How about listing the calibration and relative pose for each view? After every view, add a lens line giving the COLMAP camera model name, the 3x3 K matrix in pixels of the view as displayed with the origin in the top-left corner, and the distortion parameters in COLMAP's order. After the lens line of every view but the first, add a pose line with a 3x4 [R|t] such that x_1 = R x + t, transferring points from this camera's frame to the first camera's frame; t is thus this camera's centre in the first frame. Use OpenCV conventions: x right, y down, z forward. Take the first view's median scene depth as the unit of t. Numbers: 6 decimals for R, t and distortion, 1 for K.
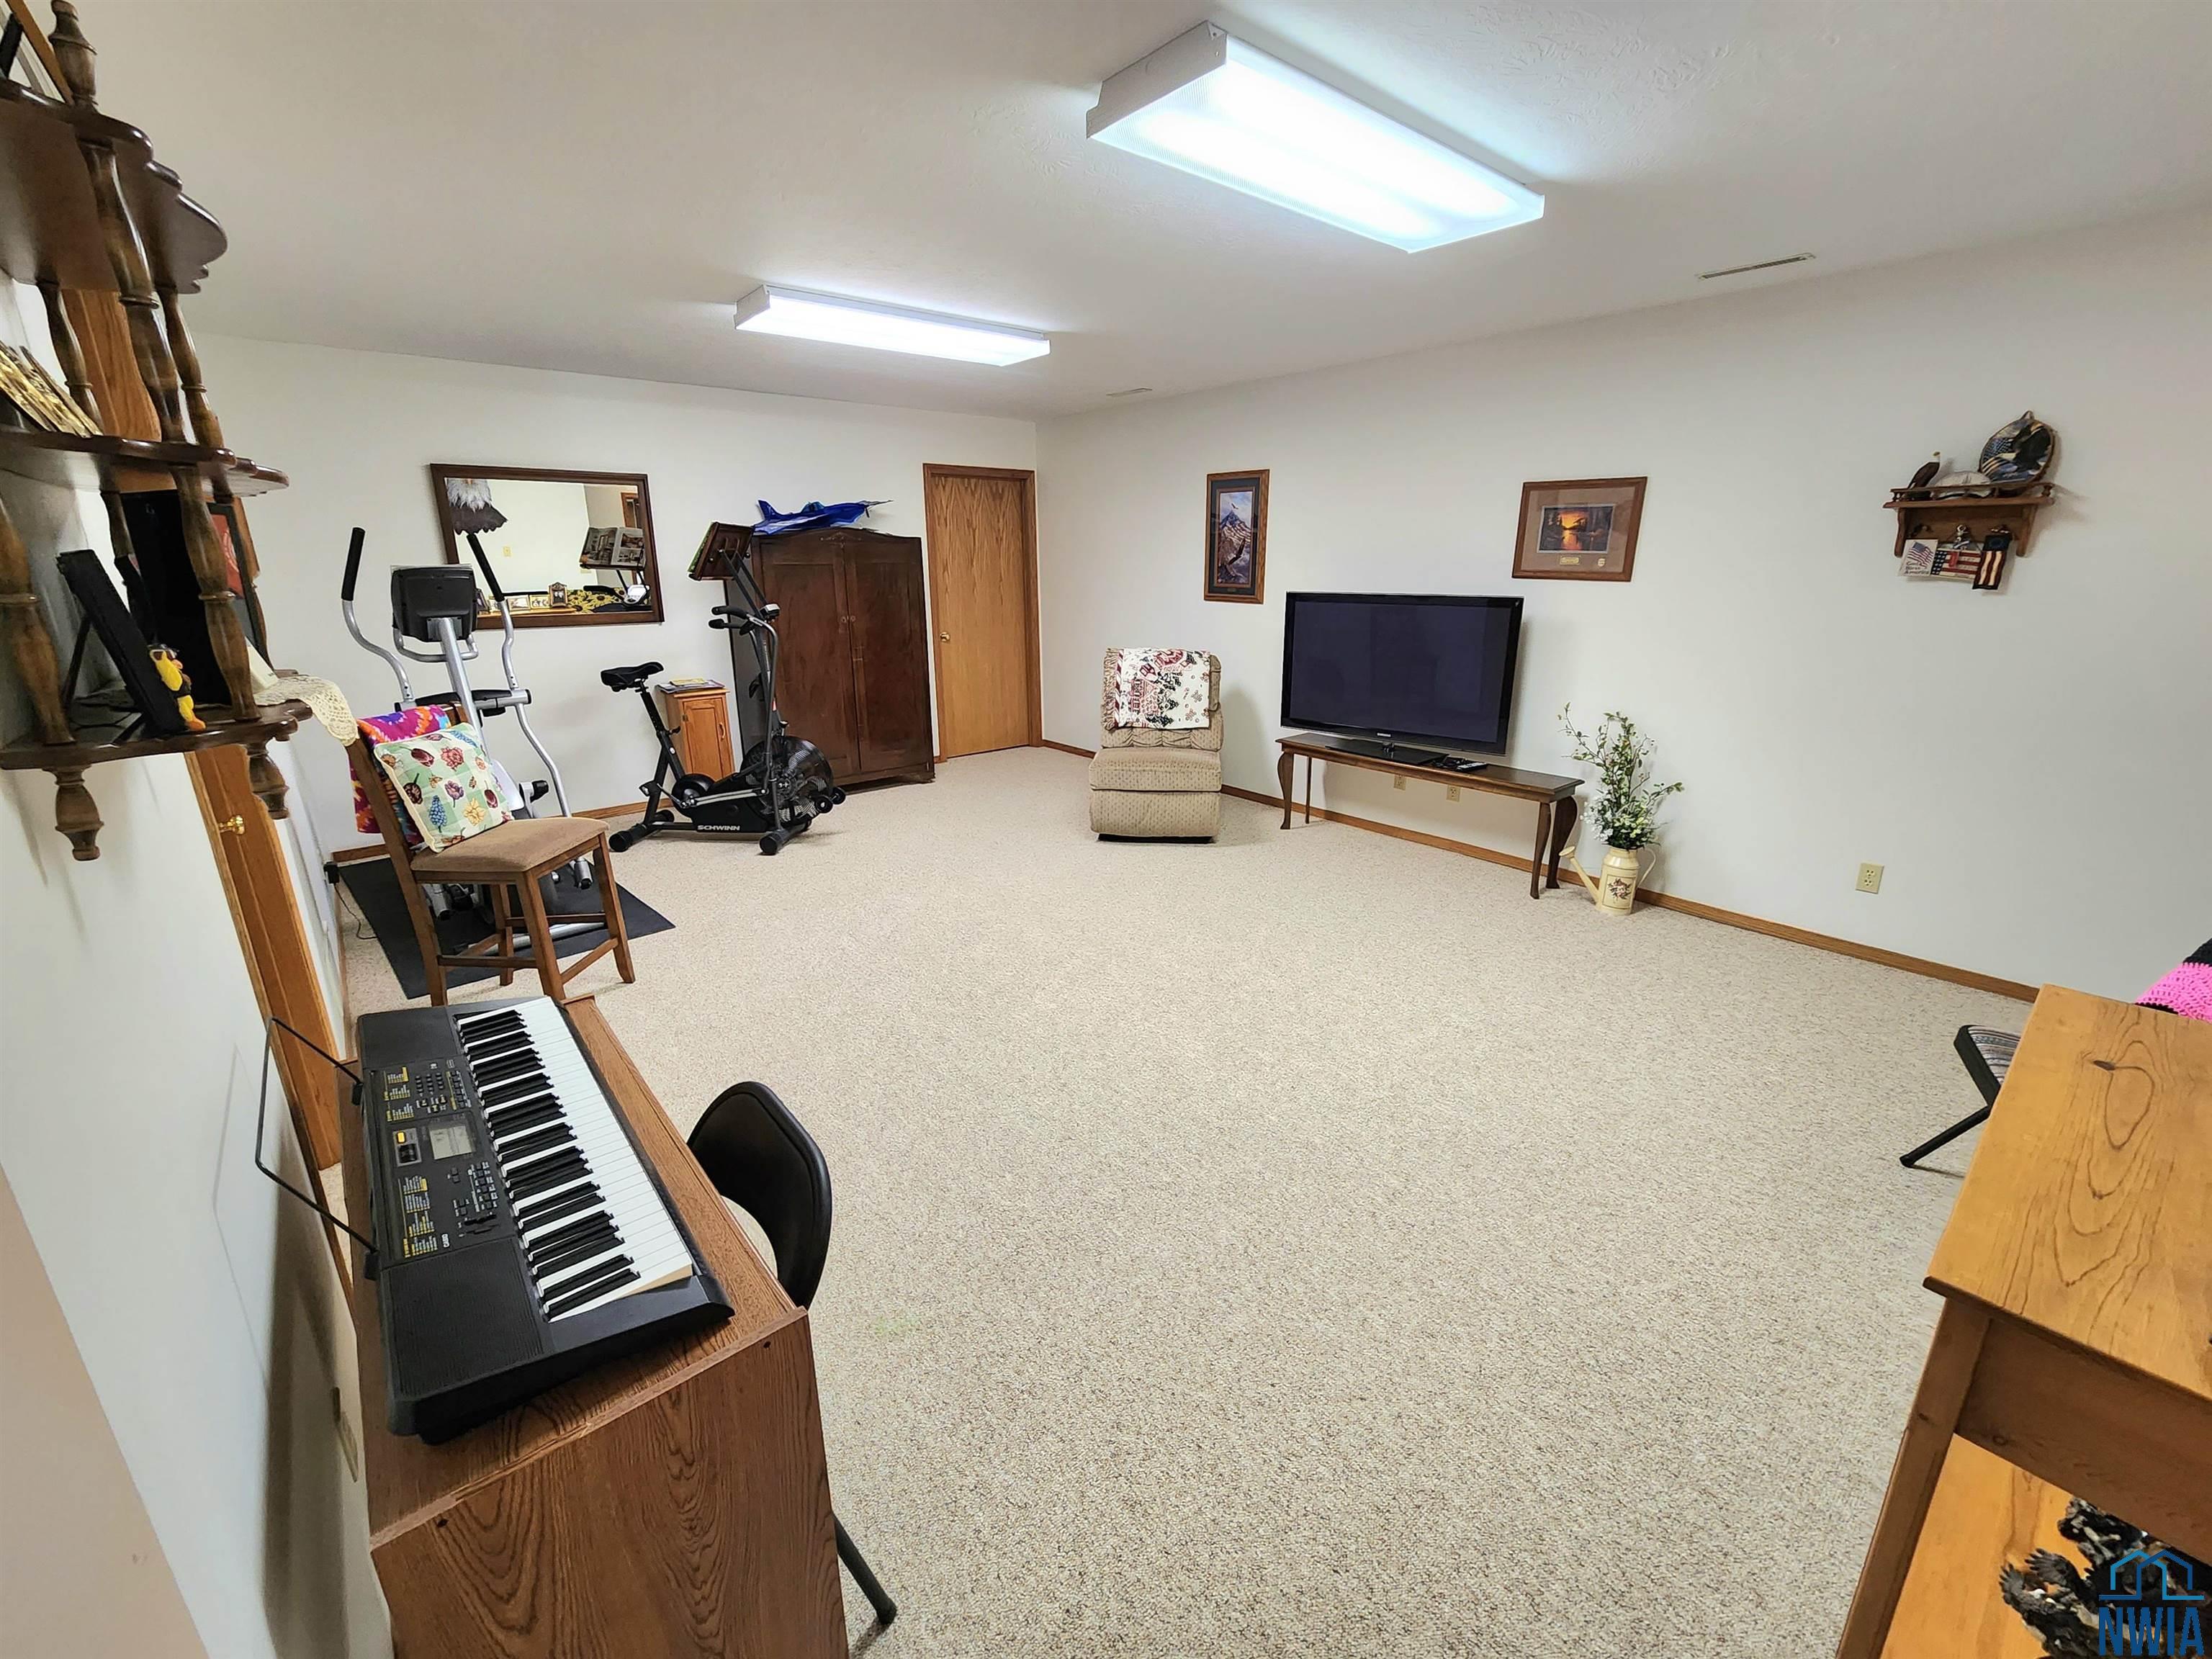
lens RADIAL K [[910.7, 0, 1109.8], [0, 910.7, 828.7], [0, 0, 1]] dist [0.002016, -0.002620]
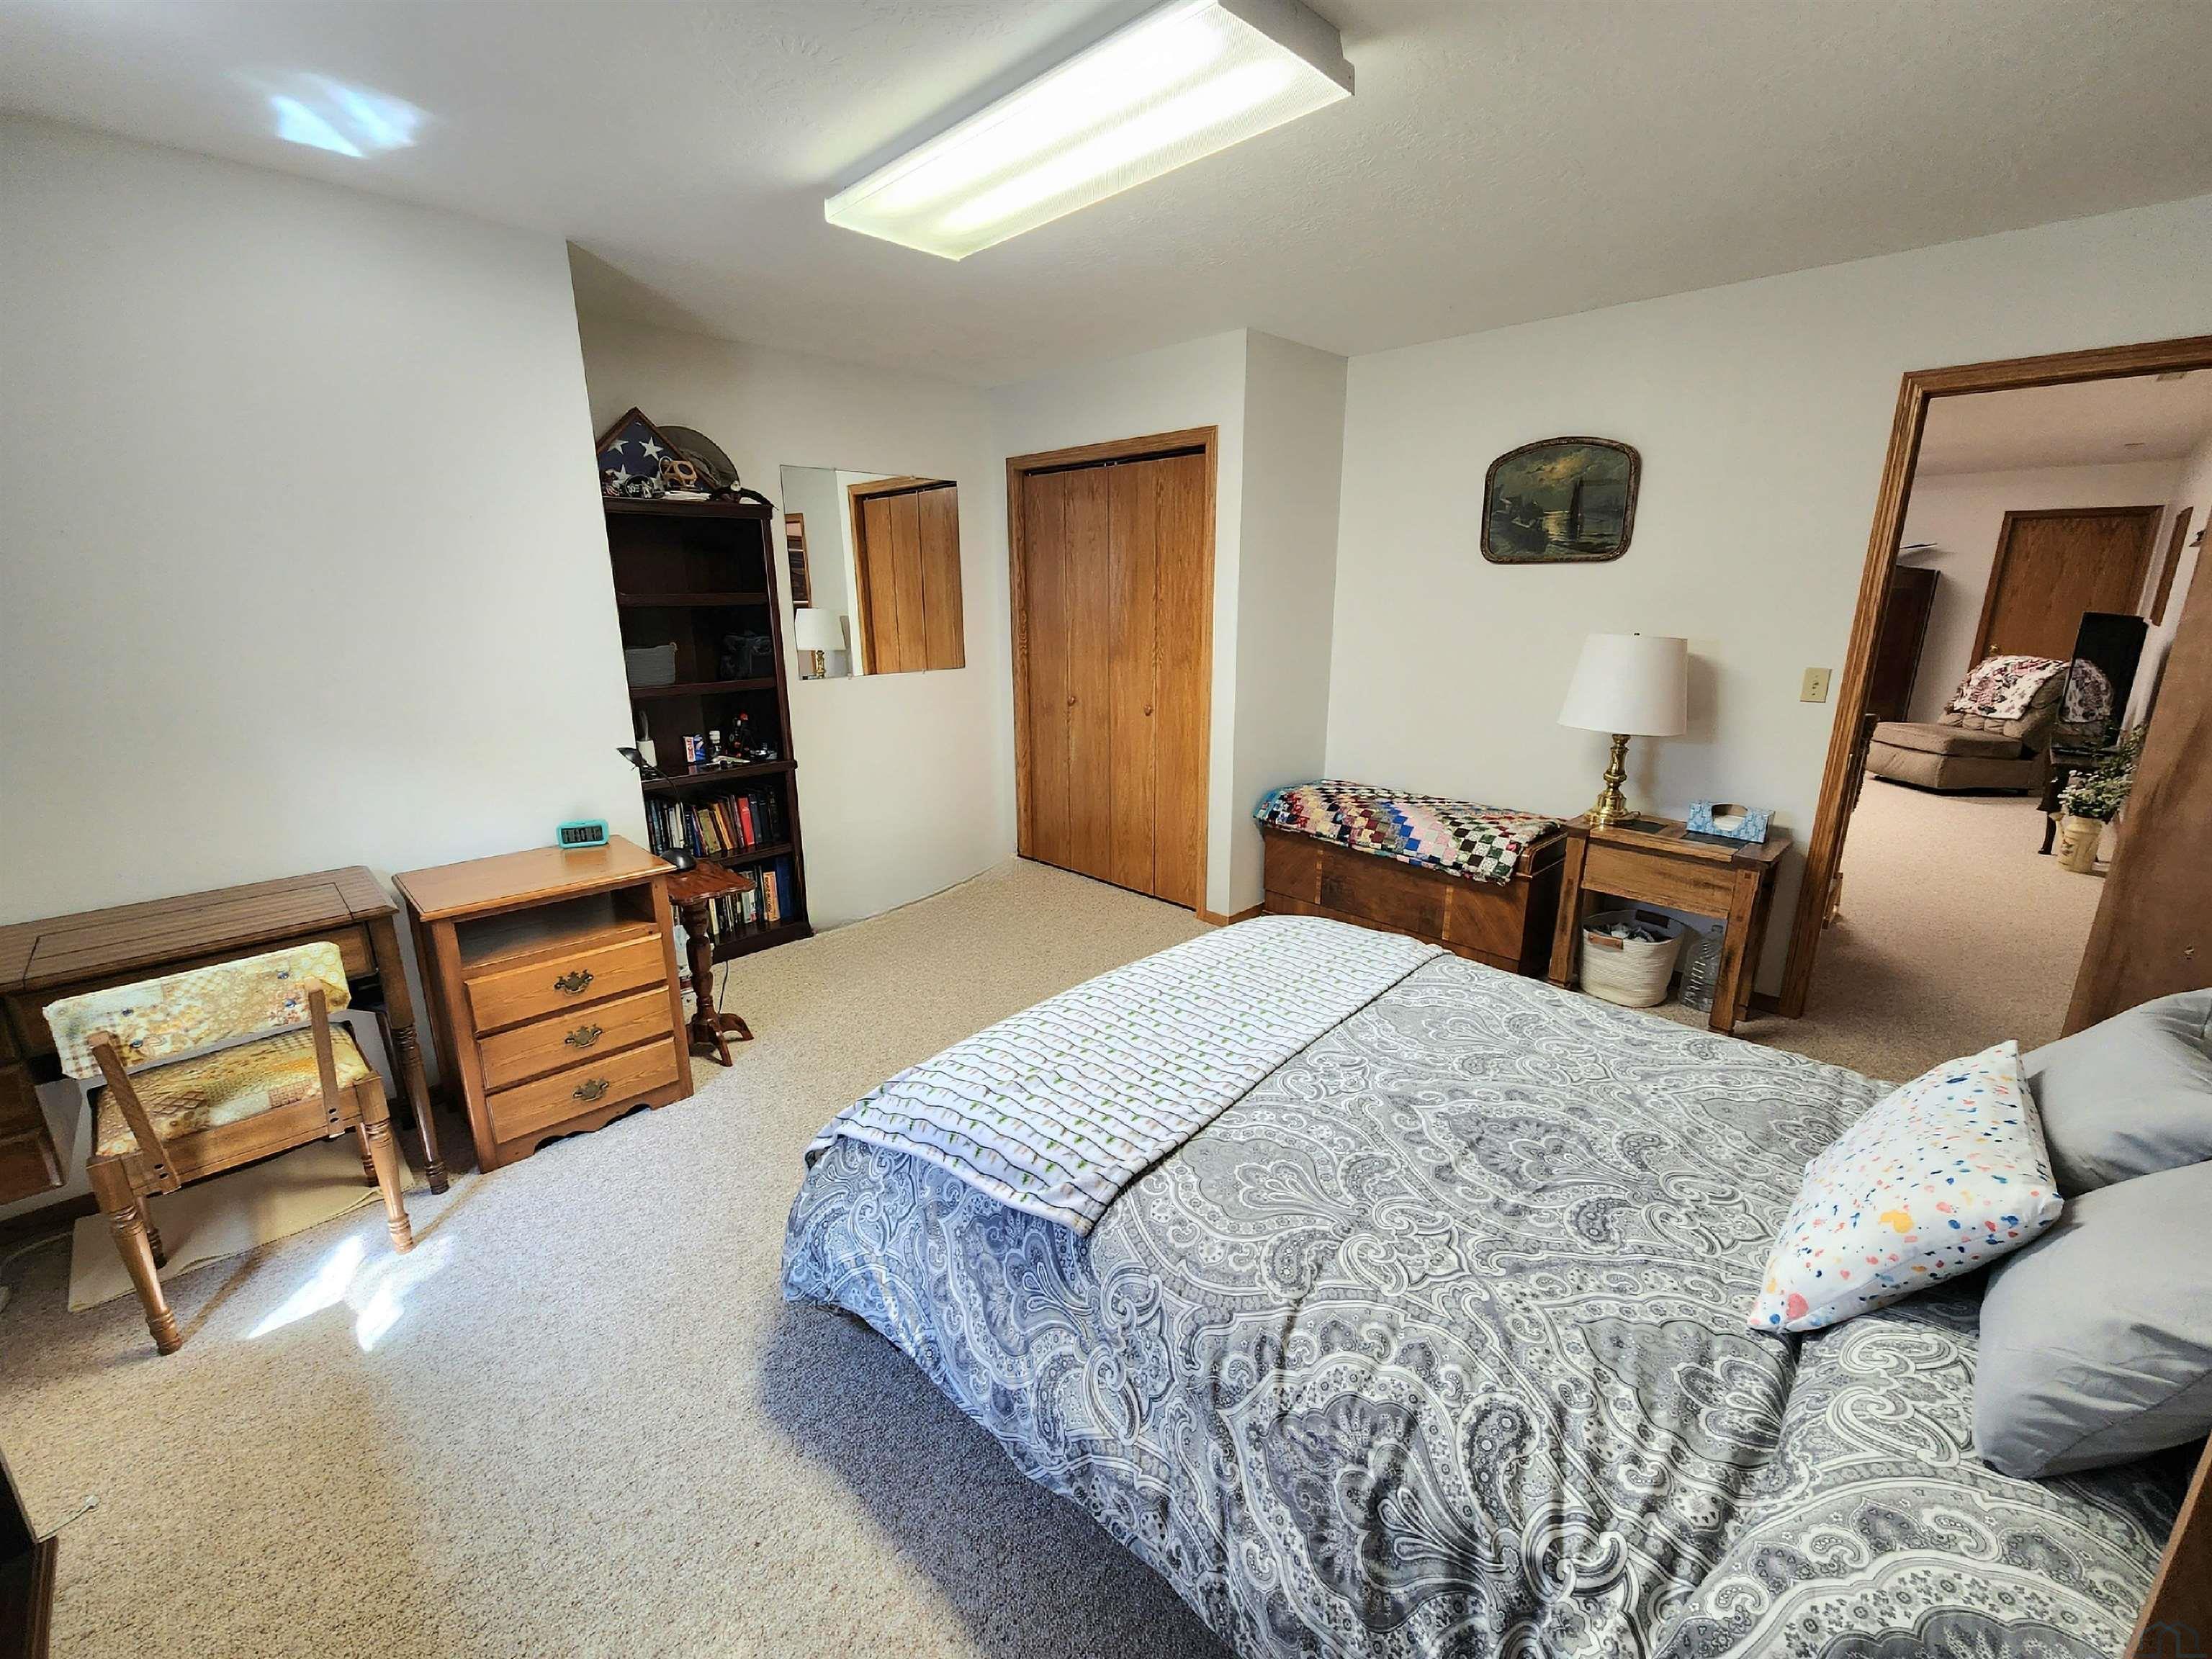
lens RADIAL K [[910.7, 0, 1100.0], [0, 910.7, 817.2], [0, 0, 1]] dist [0.002016, -0.002620]
pose [[0.080941, 0.250190, -0.964808, 1.233428], [-0.287426, 0.932721, 0.217756, 0.102778], [0.954377, 0.259686, 0.147407, -0.346749]]
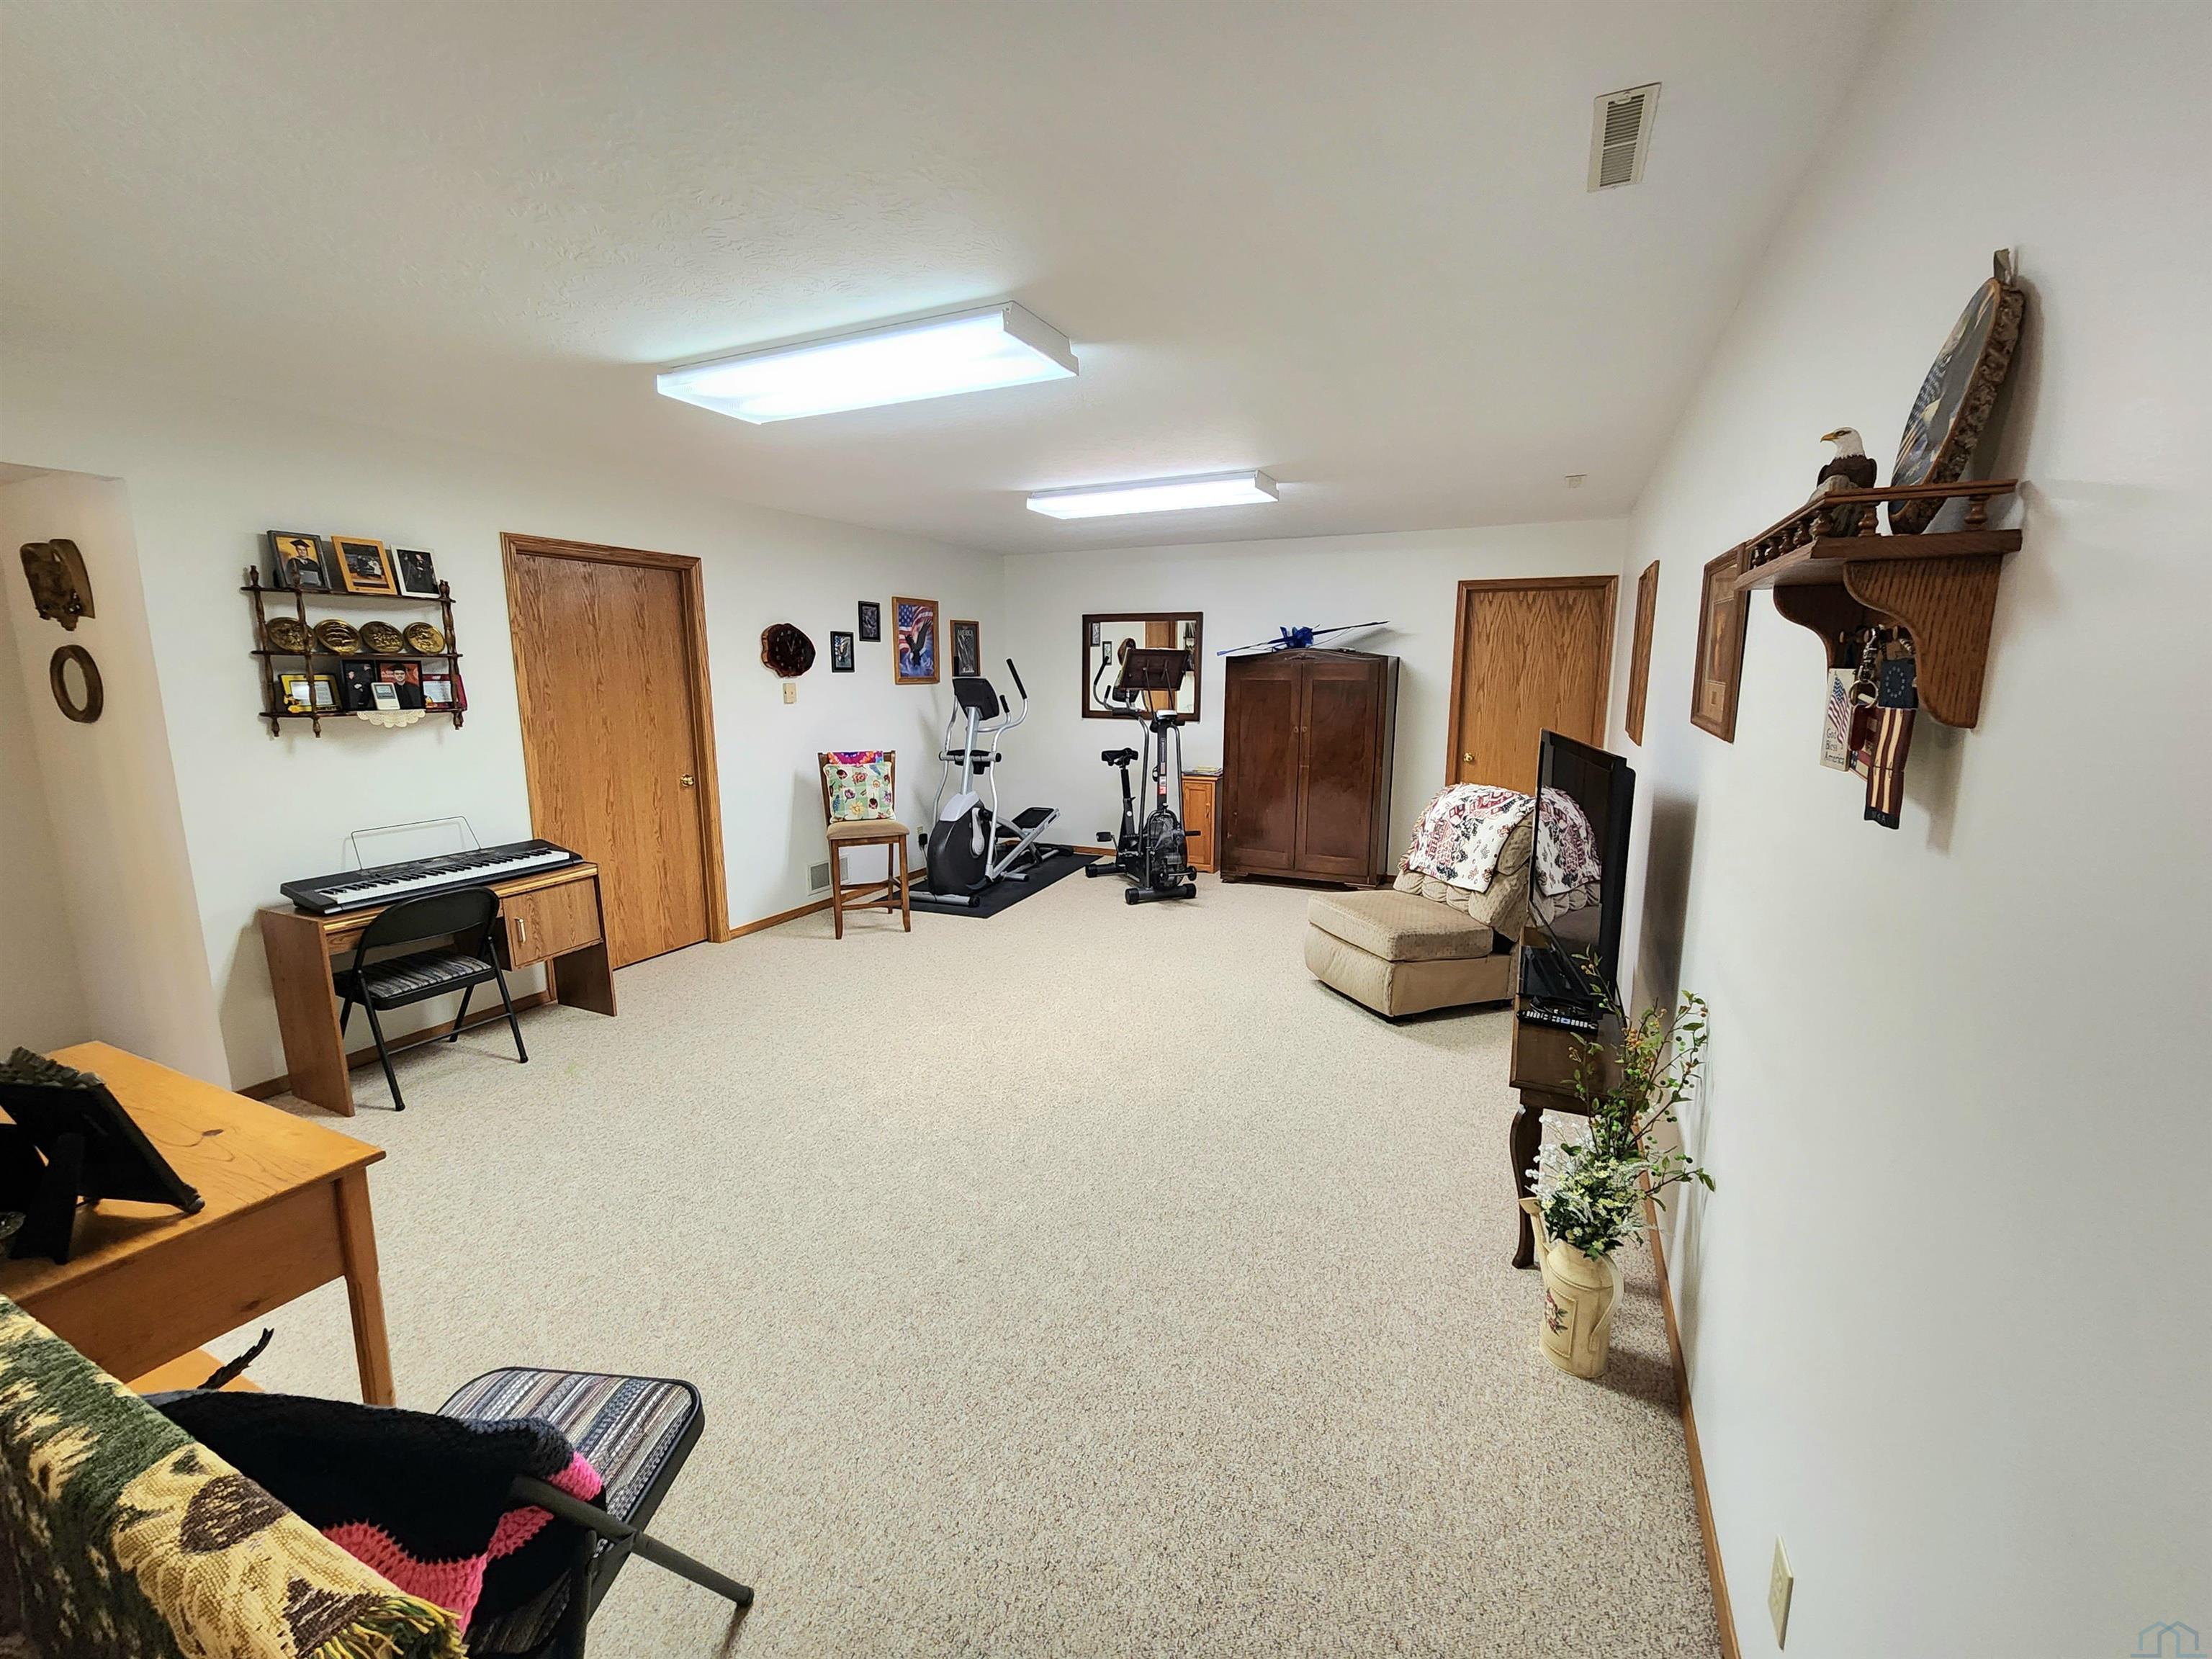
lens RADIAL K [[910.7, 0, 1106.9], [0, 910.7, 819.2], [0, 0, 1]] dist [0.002016, -0.002620]
pose [[0.414111, 0.155368, -0.896868, 0.658299], [-0.264444, 0.963361, 0.044784, -0.120725], [0.870966, 0.218626, 0.440024, 0.360672]]
